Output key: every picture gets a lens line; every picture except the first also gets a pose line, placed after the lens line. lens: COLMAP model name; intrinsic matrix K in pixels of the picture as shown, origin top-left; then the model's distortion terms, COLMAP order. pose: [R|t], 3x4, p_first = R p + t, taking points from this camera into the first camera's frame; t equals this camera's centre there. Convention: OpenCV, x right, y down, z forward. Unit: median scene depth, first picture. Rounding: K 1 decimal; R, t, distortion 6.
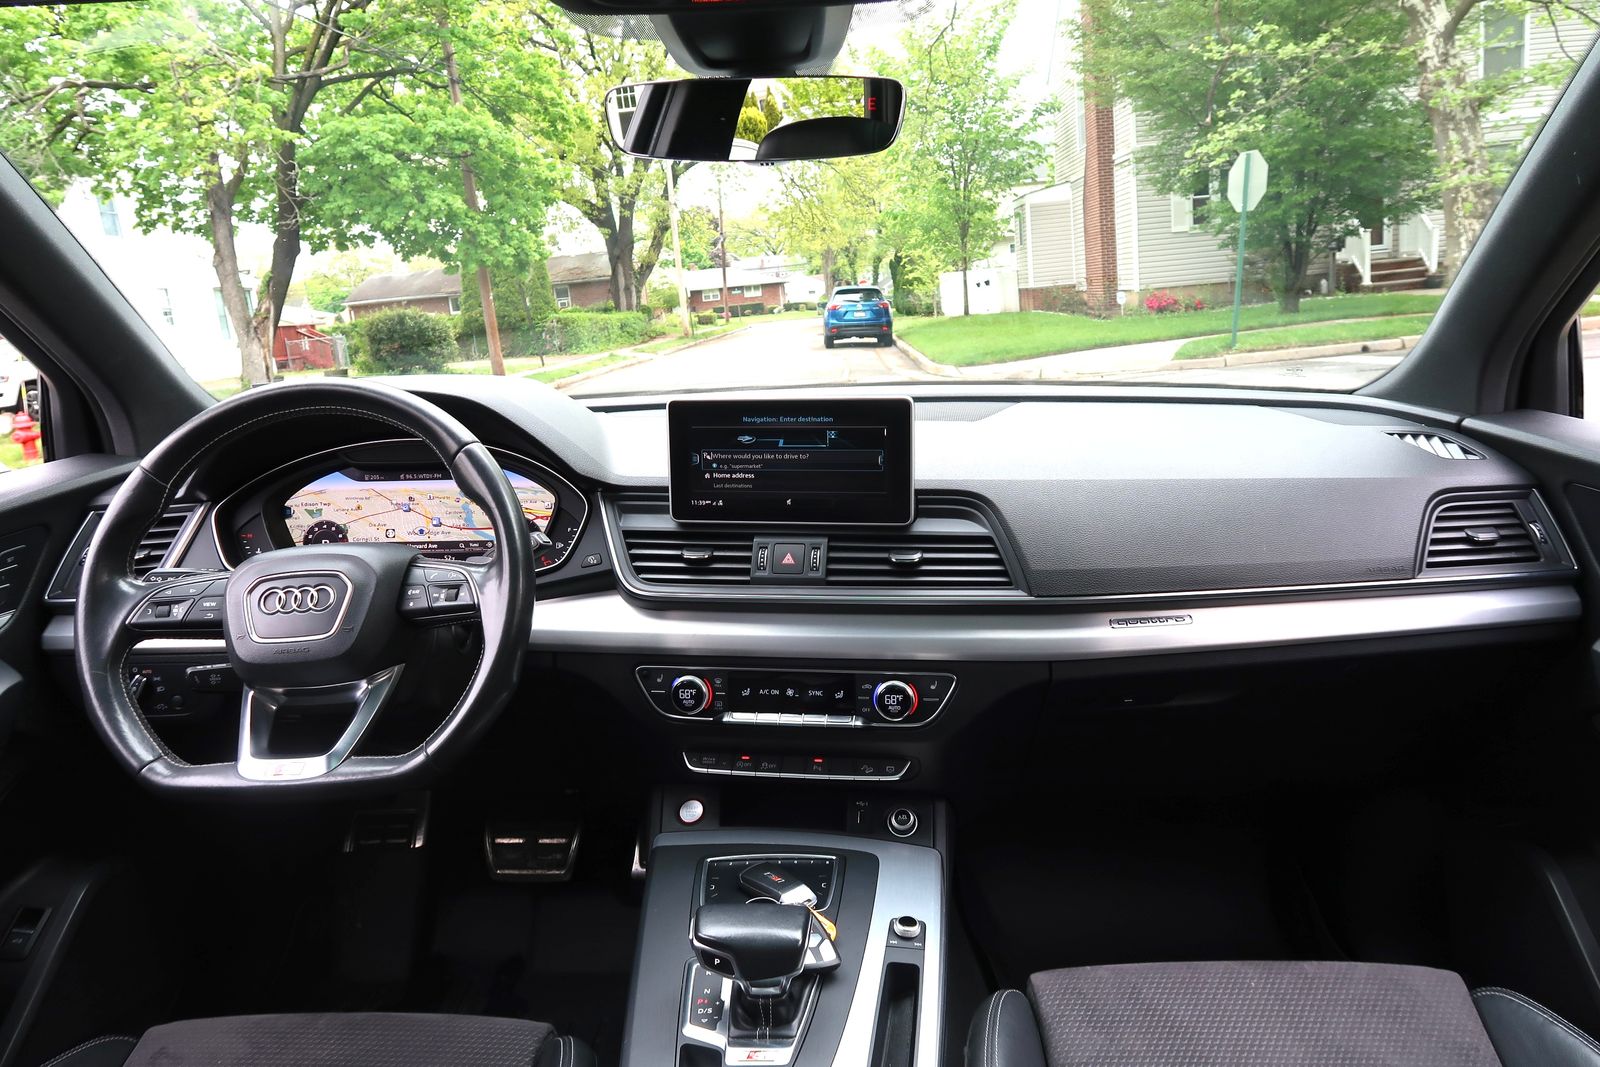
lens RADIAL K [[1098.6, 0, 804.4], [0, 1098.6, 541.1], [0, 0, 1]] dist [-0.028322, 0.004769]
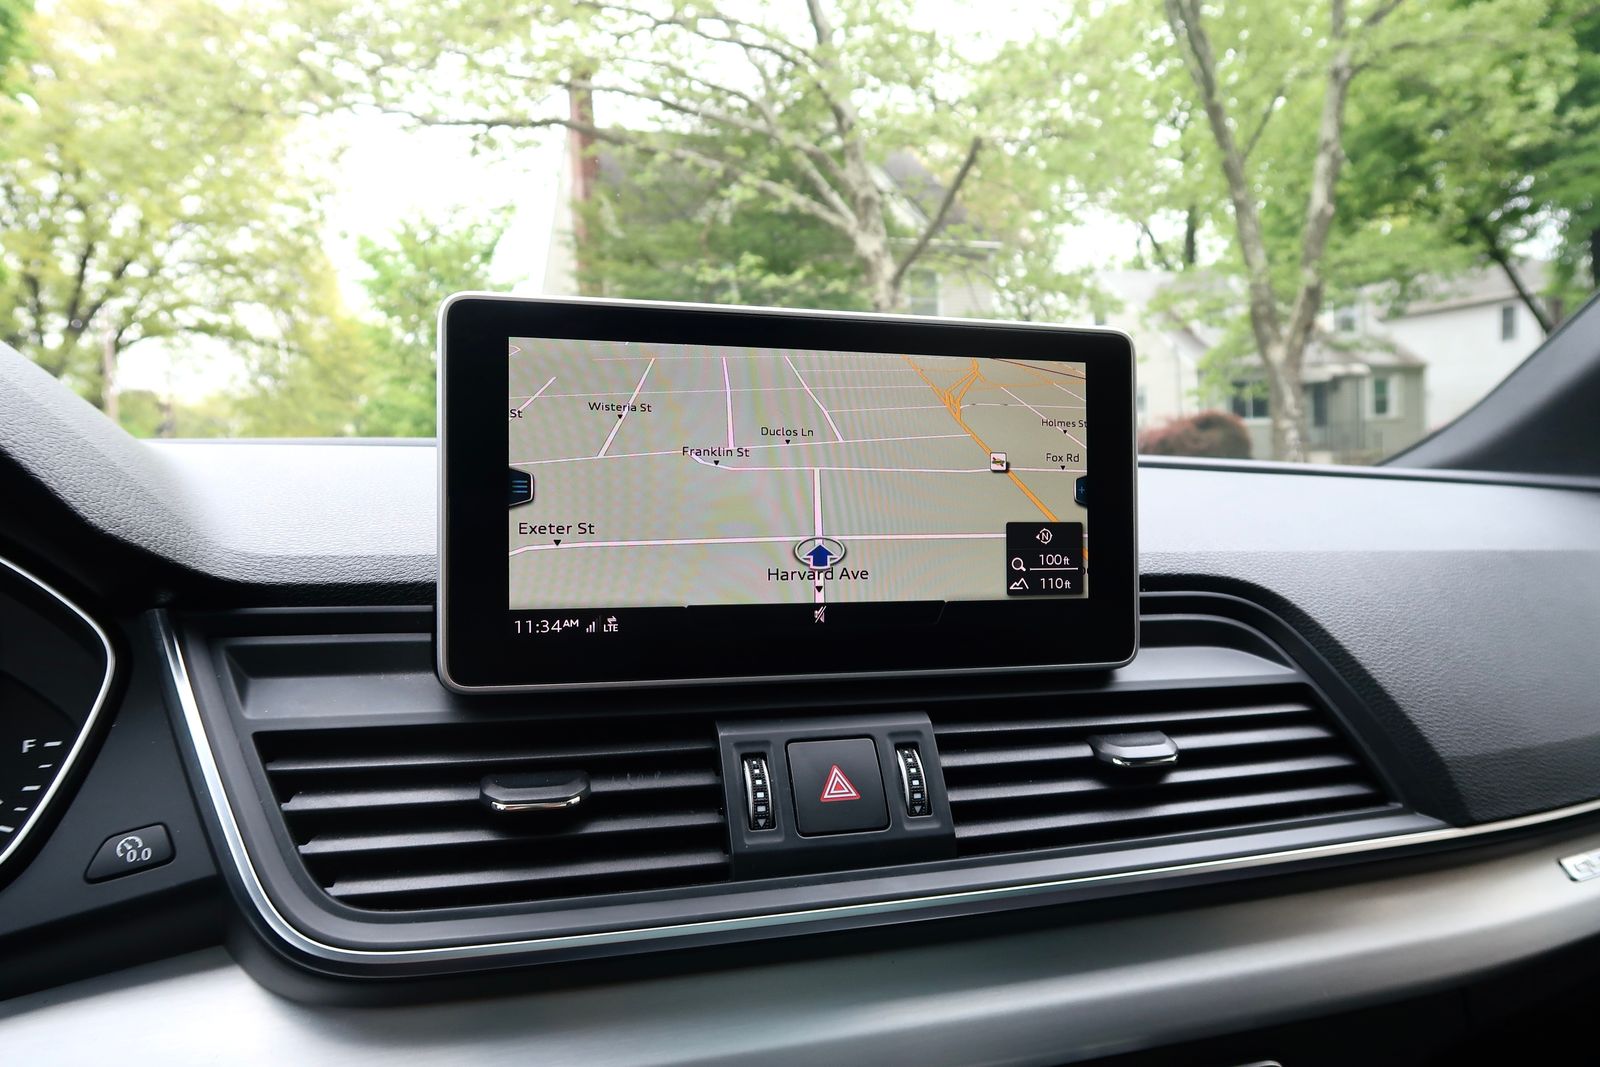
lens RADIAL K [[1098.6, 0, 814.9], [0, 1098.6, 541.6], [0, 0, 1]] dist [-0.028322, 0.004769]
pose [[0.893956, 0.012948, 0.447968, -0.009474], [0.069271, 0.983577, -0.166664, -0.000071], [-0.442769, 0.180022, 0.878378, 0.038962]]
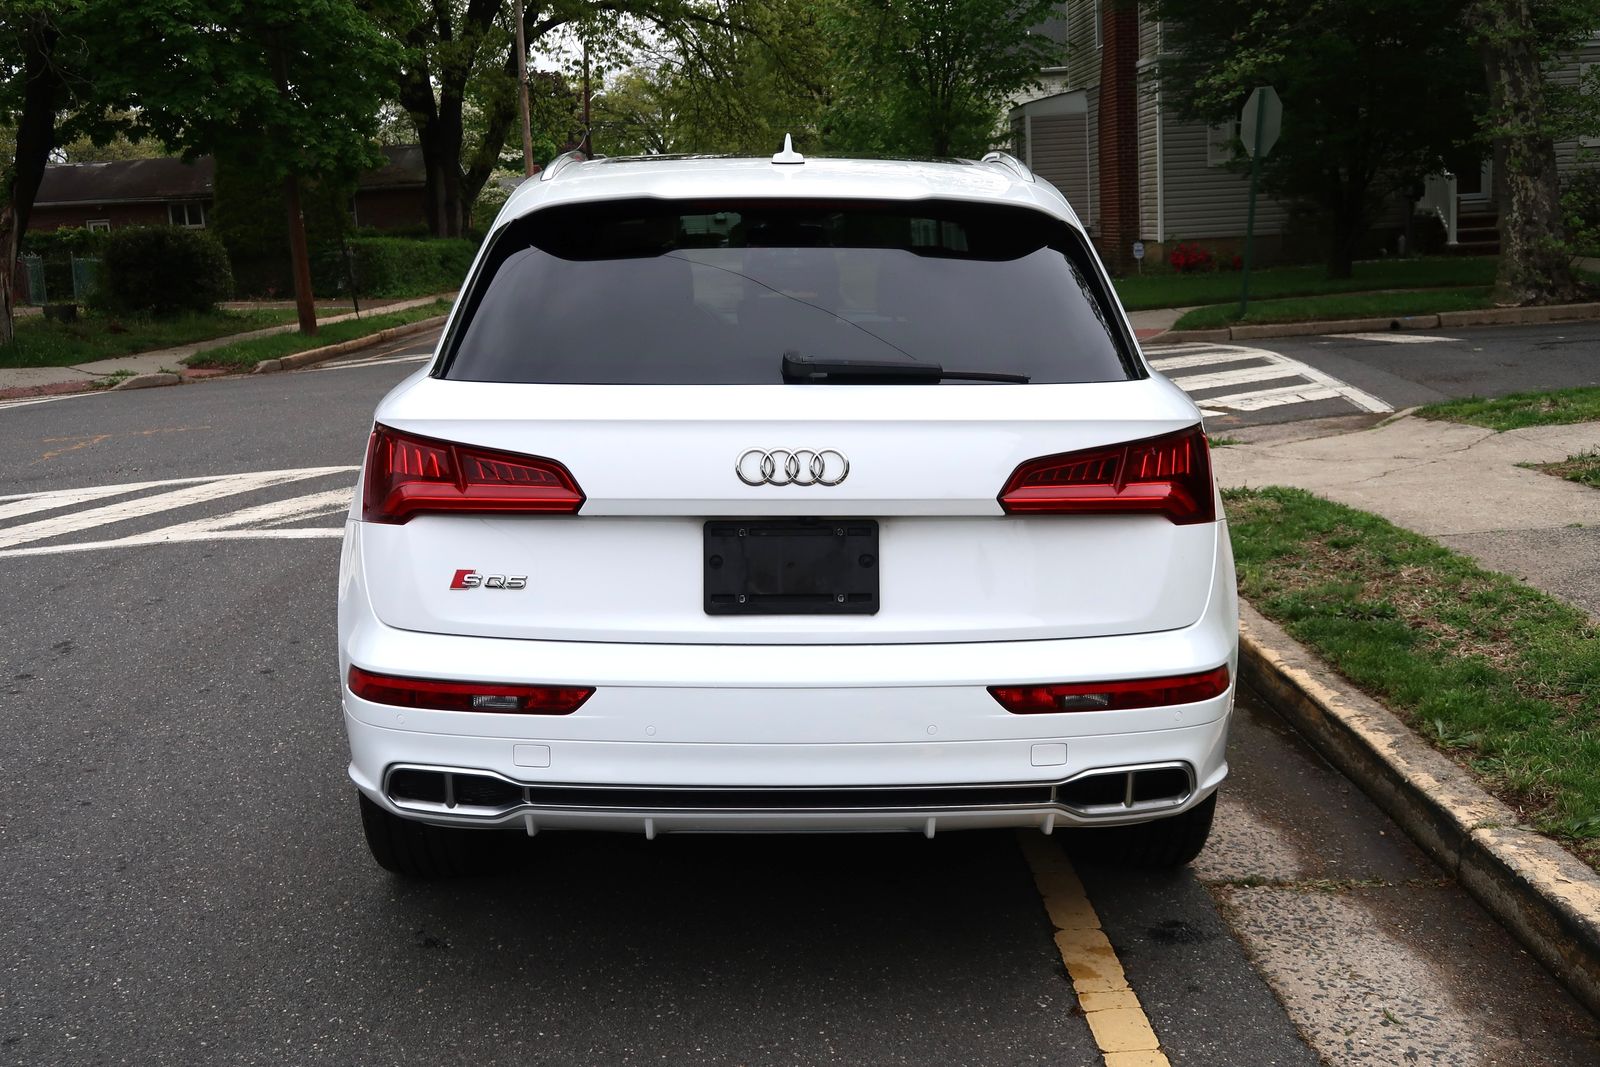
lens RADIAL K [[1801.0, 0, 800.5], [0, 1801.0, 539.6], [0, 0, 1]] dist [0.014919, 0.000000]
pose [[0.997790, 0.029730, 0.059420, -0.019728], [-0.027058, 0.998608, -0.045272, 0.057640], [-0.060683, 0.043565, 0.997206, -0.314172]]
